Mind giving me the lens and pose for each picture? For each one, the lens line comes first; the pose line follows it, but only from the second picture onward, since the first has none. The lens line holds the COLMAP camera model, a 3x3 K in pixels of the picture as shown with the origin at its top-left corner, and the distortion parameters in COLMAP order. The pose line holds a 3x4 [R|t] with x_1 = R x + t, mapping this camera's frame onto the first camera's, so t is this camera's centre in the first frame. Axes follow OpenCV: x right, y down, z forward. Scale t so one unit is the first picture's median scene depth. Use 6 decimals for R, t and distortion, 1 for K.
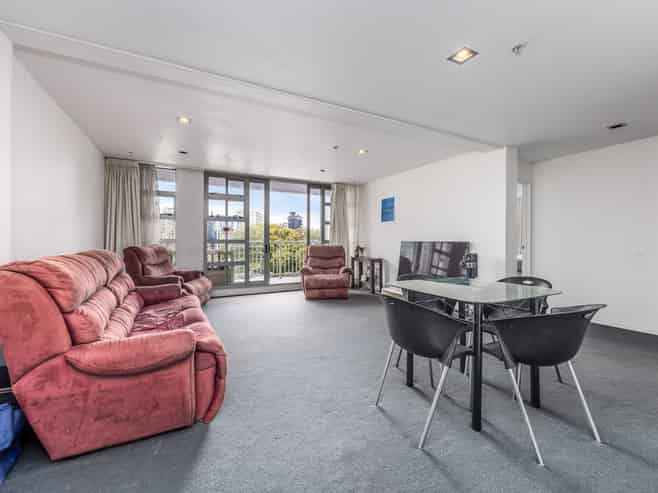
lens RADIAL K [[282.9, 0, 331.9], [0, 282.9, 244.4], [0, 0, 1]] dist [-0.003882, -0.000526]
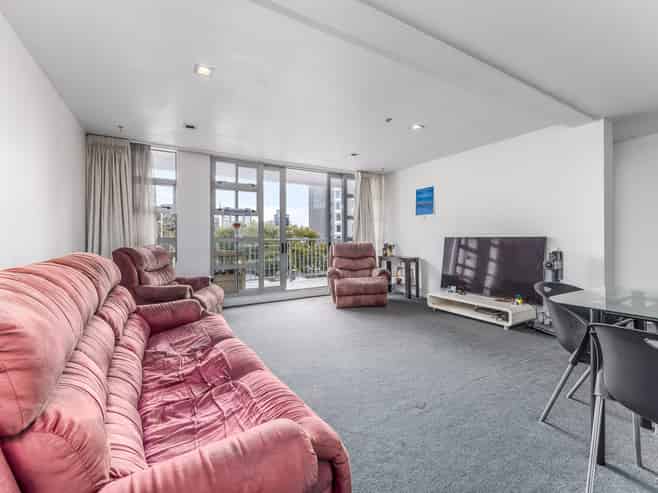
lens RADIAL K [[282.9, 0, 330.0], [0, 282.9, 240.3], [0, 0, 1]] dist [-0.003882, -0.000526]
pose [[0.998886, -0.011559, 0.045747, -0.142792], [0.011836, 0.999913, -0.005803, -0.001256], [-0.045676, 0.006338, 0.998936, 0.161590]]
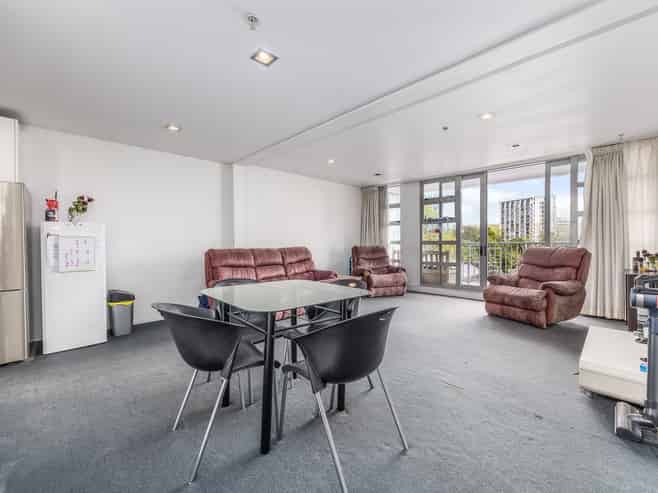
lens RADIAL K [[282.9, 0, 329.4], [0, 282.9, 244.5], [0, 0, 1]] dist [-0.003882, -0.000526]
pose [[0.299356, 0.005029, -0.954128, 0.523766], [-0.000322, 0.999987, 0.005169, -0.009250], [0.954142, -0.001240, 0.299353, 0.312987]]
